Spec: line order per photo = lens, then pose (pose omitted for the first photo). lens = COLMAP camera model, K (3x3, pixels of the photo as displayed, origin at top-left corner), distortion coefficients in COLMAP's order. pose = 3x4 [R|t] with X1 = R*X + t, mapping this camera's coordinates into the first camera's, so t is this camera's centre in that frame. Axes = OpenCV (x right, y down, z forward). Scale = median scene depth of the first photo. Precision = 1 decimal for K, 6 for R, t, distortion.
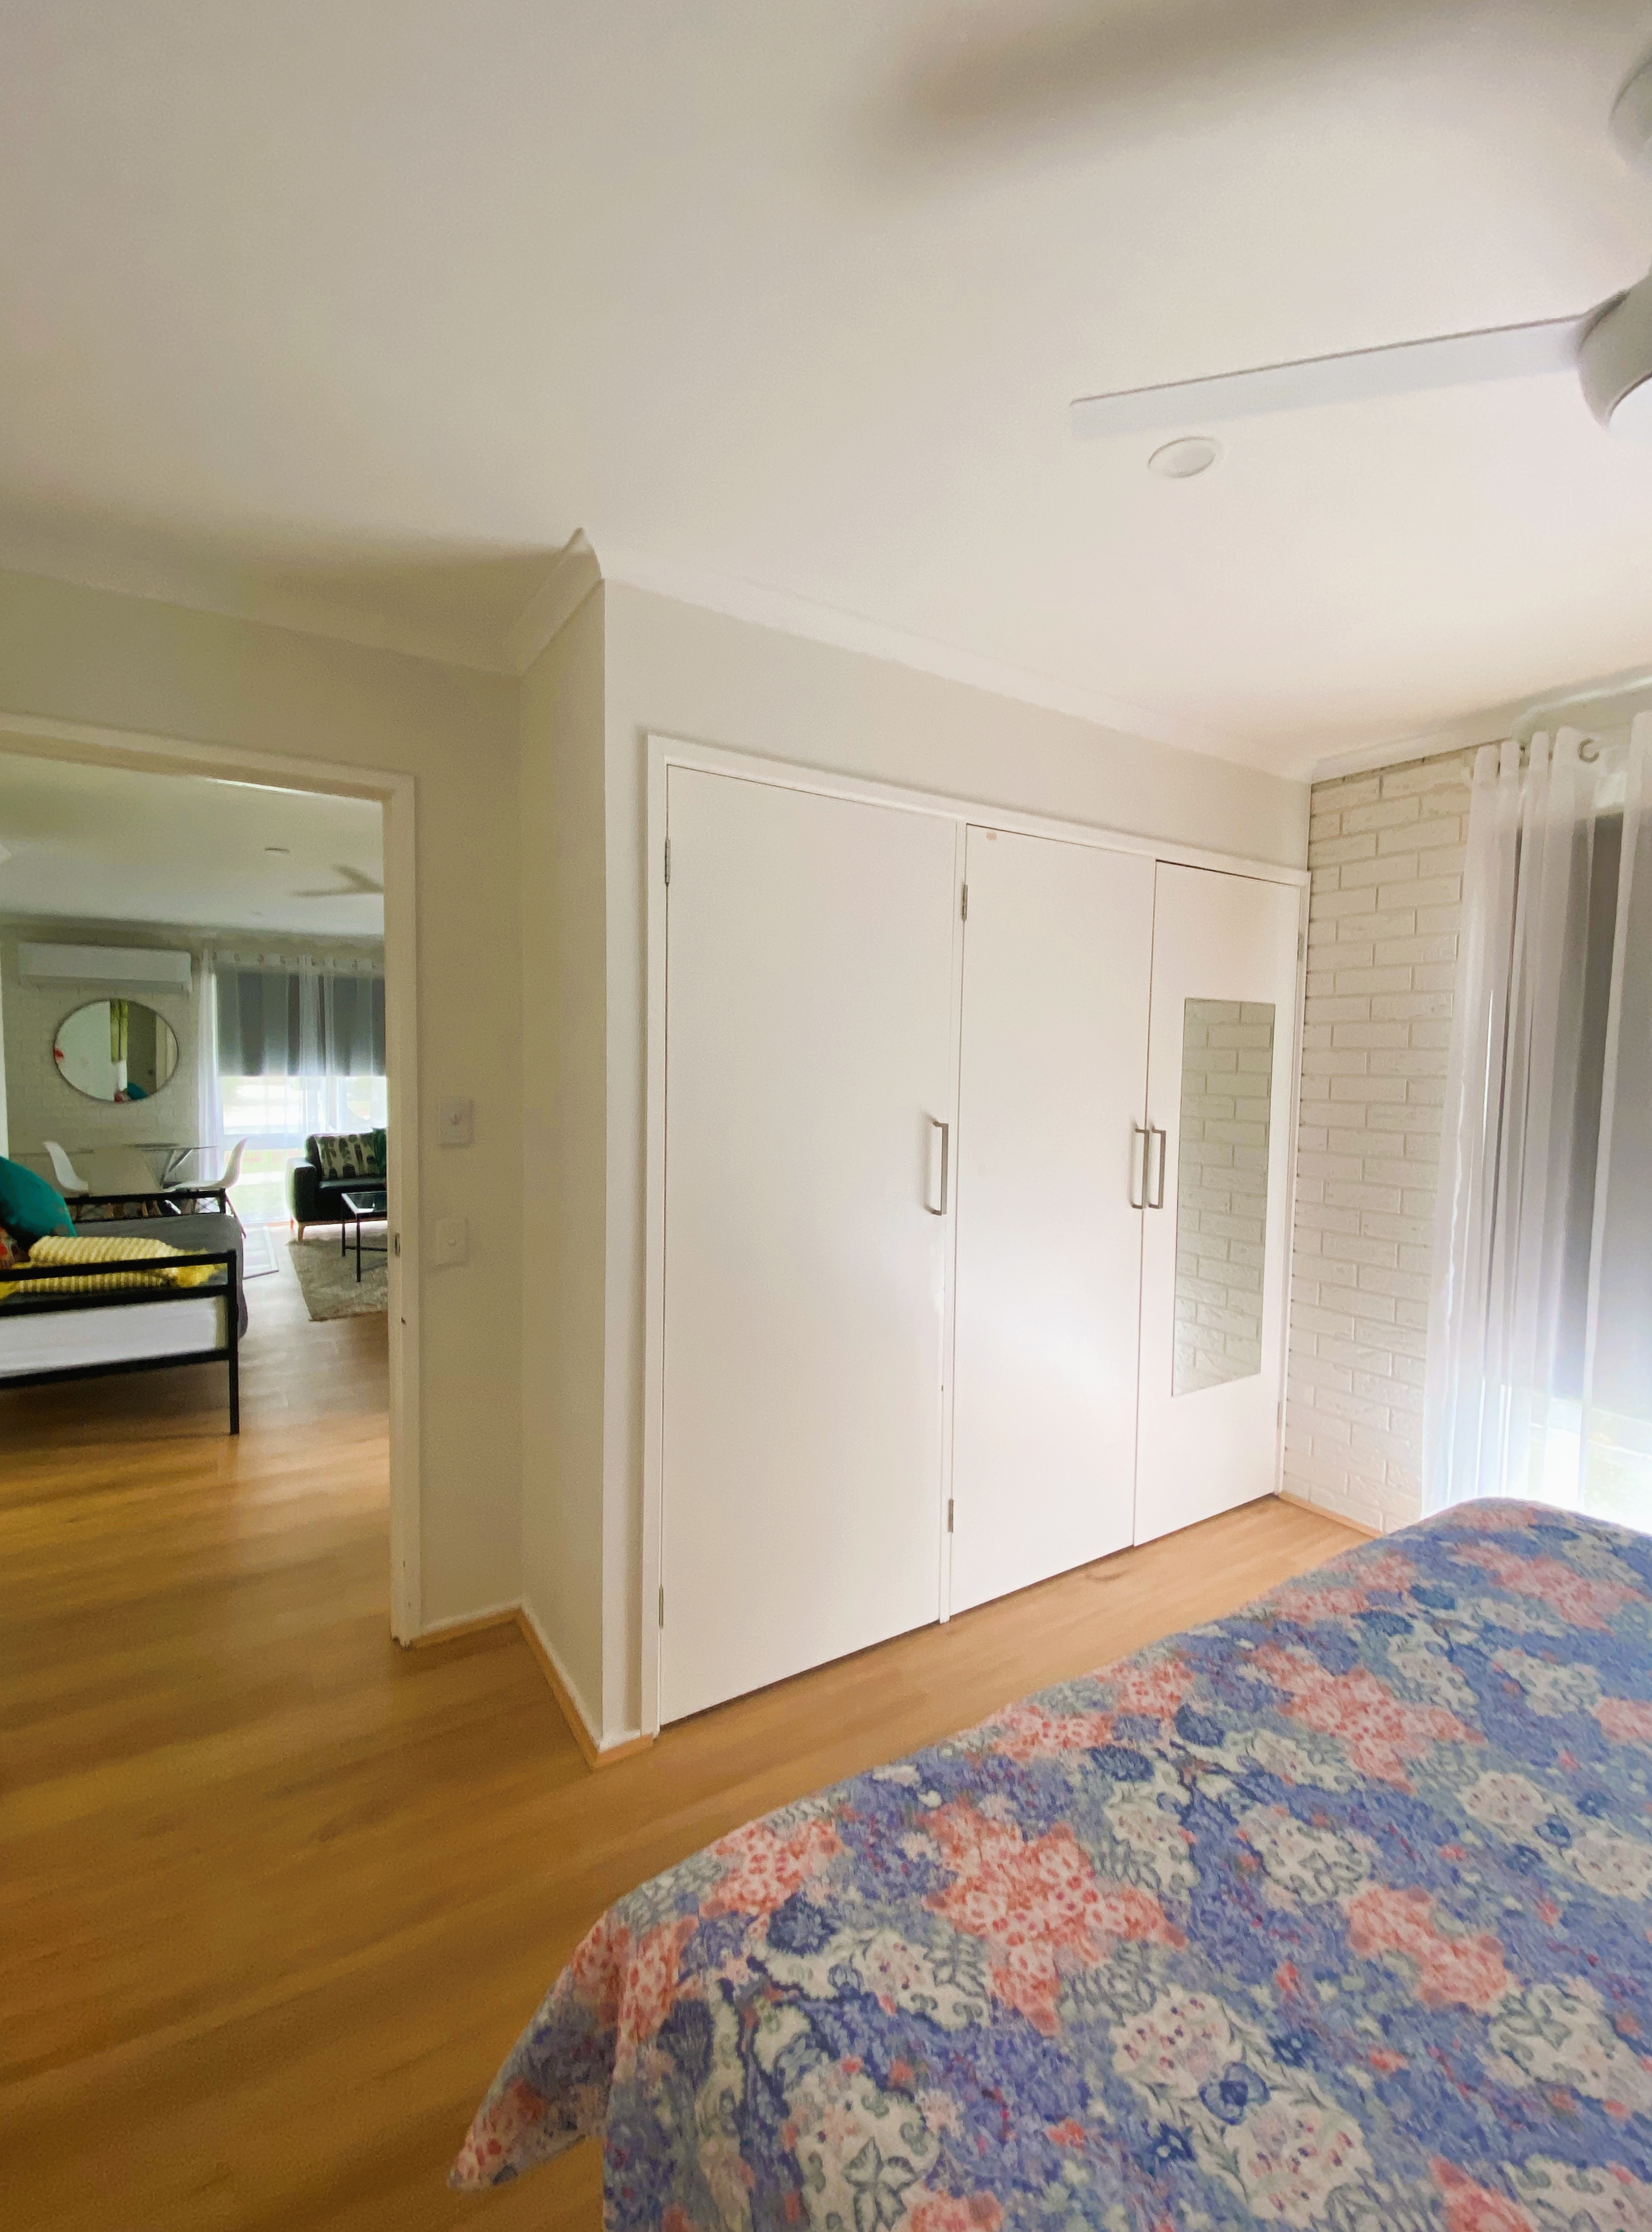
lens RADIAL K [[966.3, 0, 826.0], [0, 966.3, 1116.0], [0, 0, 1]] dist [0.000071, -0.000297]
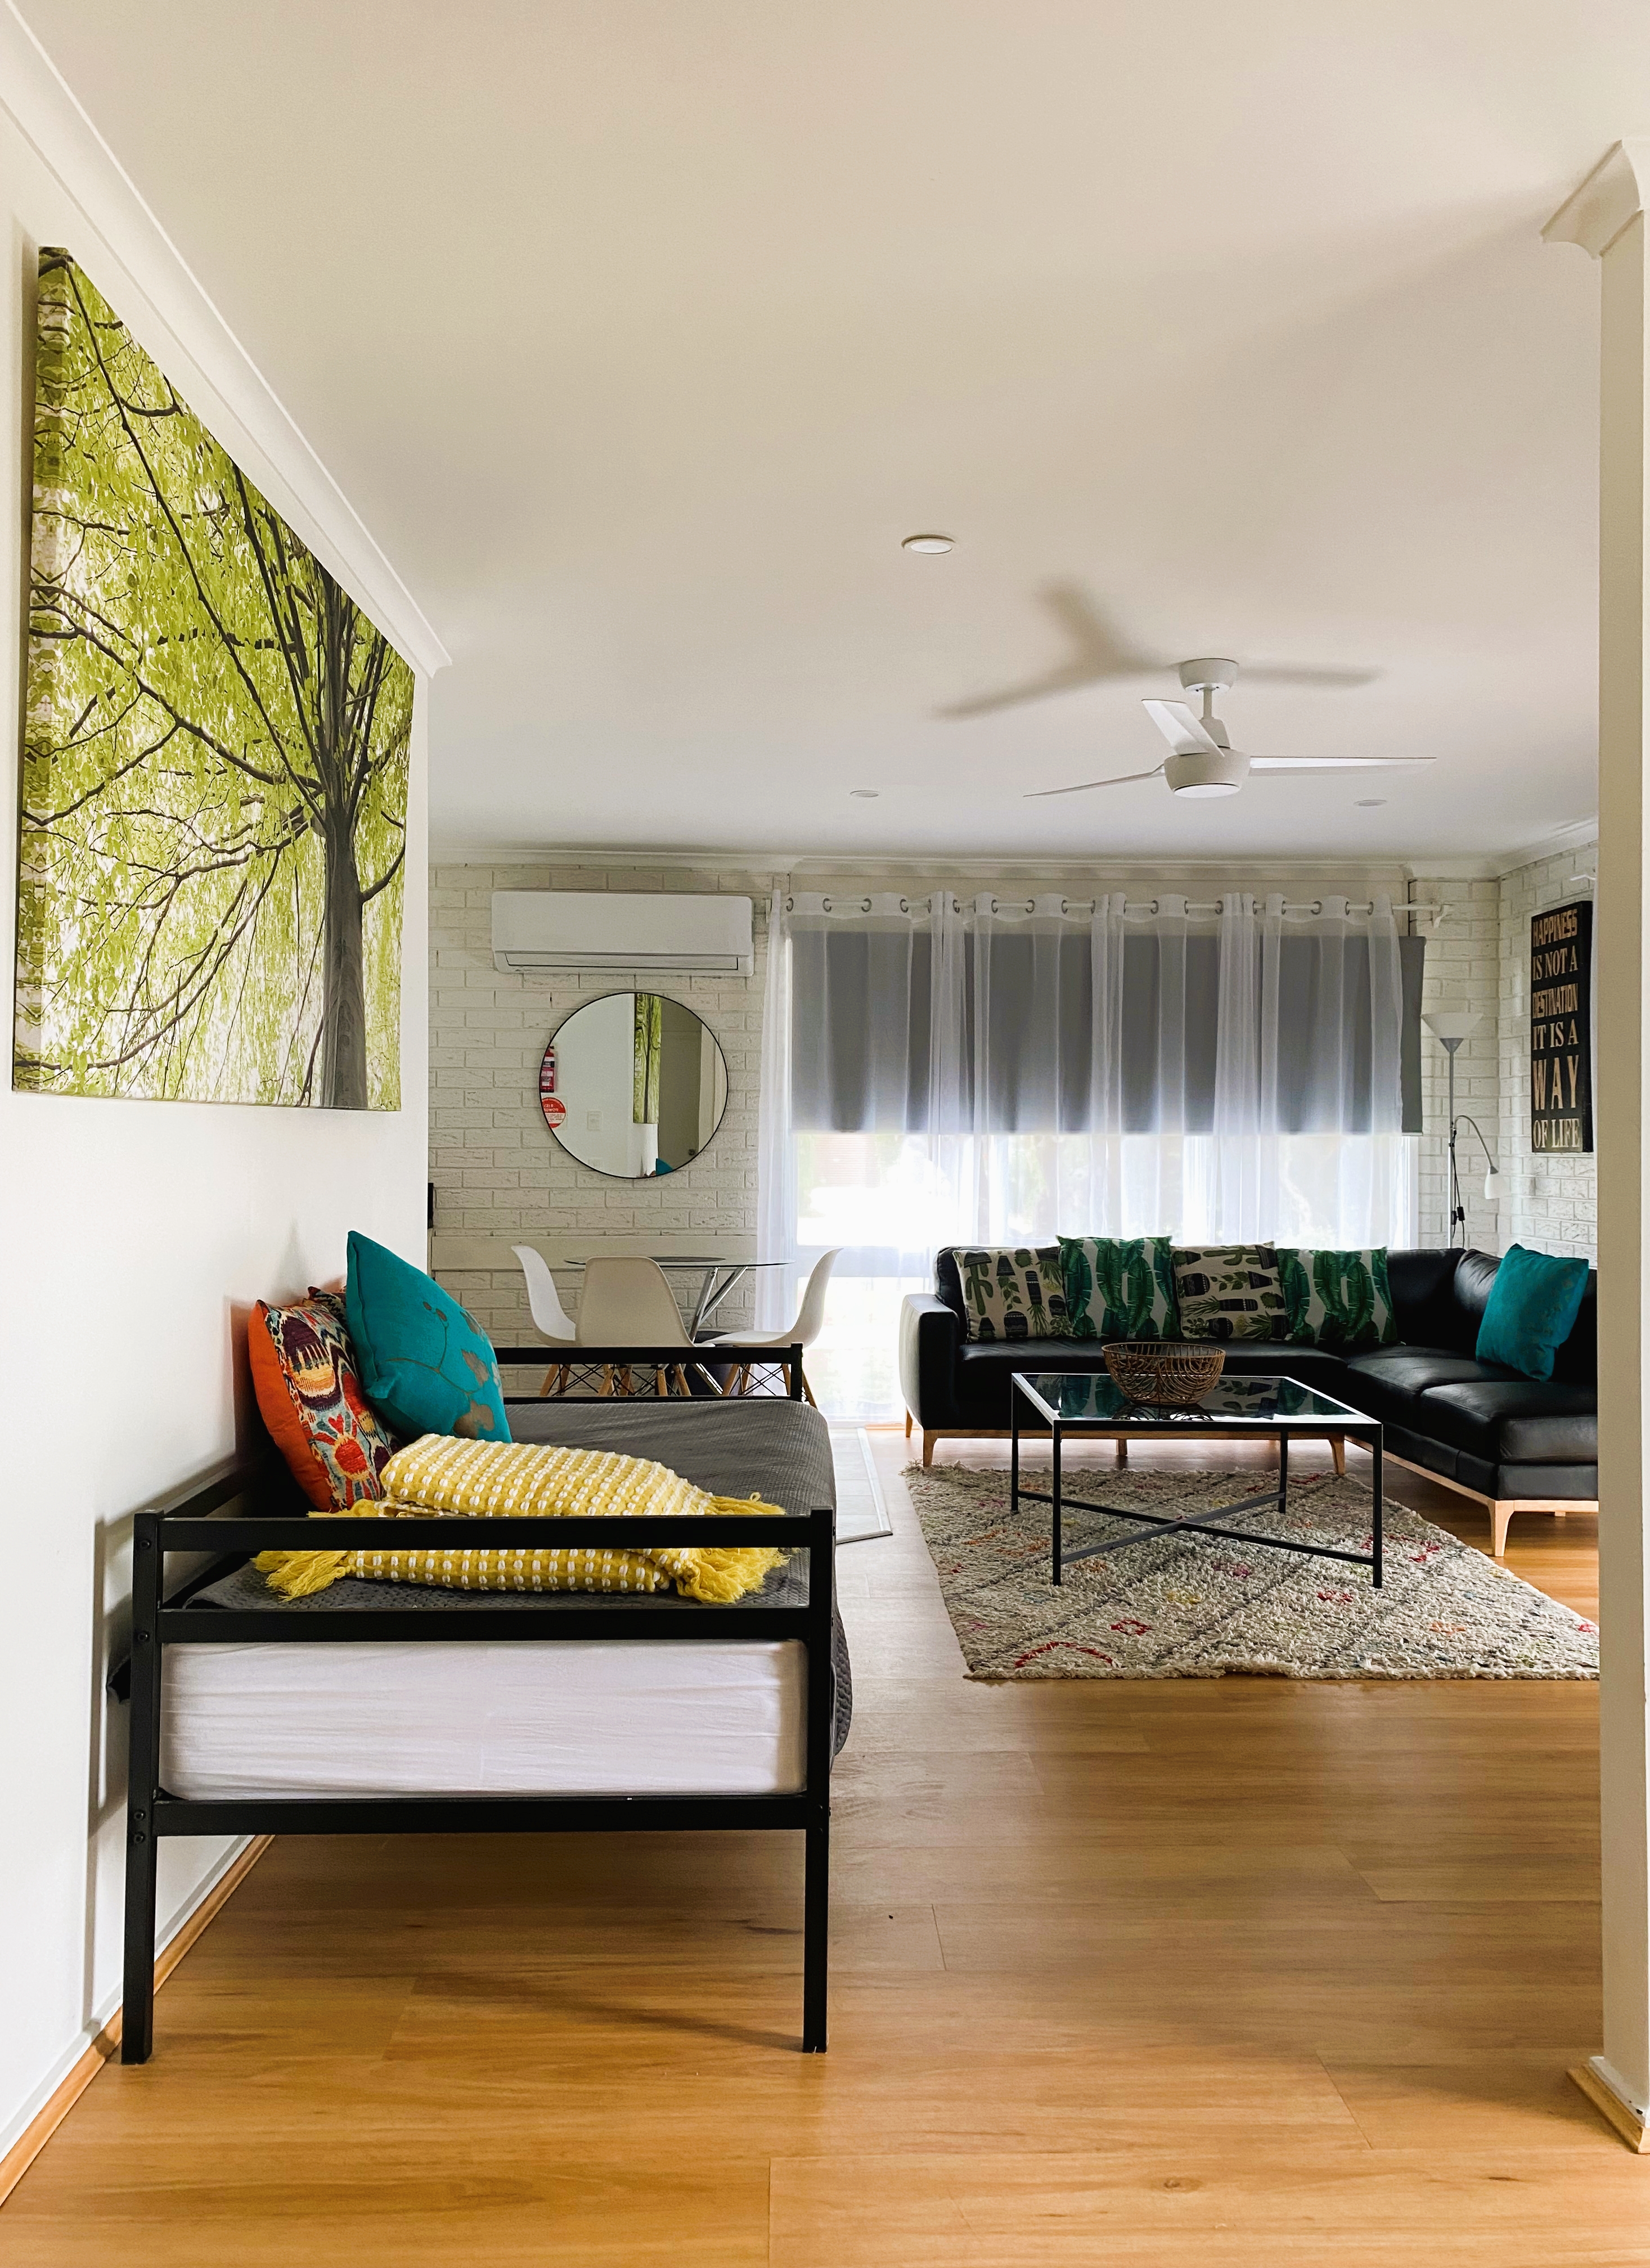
lens RADIAL K [[1674.2, 0, 825.0], [0, 1674.2, 1134.0], [0, 0, 1]] dist [0.005415, -0.000011]
pose [[0.859615, -0.012663, -0.510785, -0.167765], [-0.025608, 0.997369, -0.067822, 0.022909], [0.510300, 0.071381, 0.857029, 0.261266]]
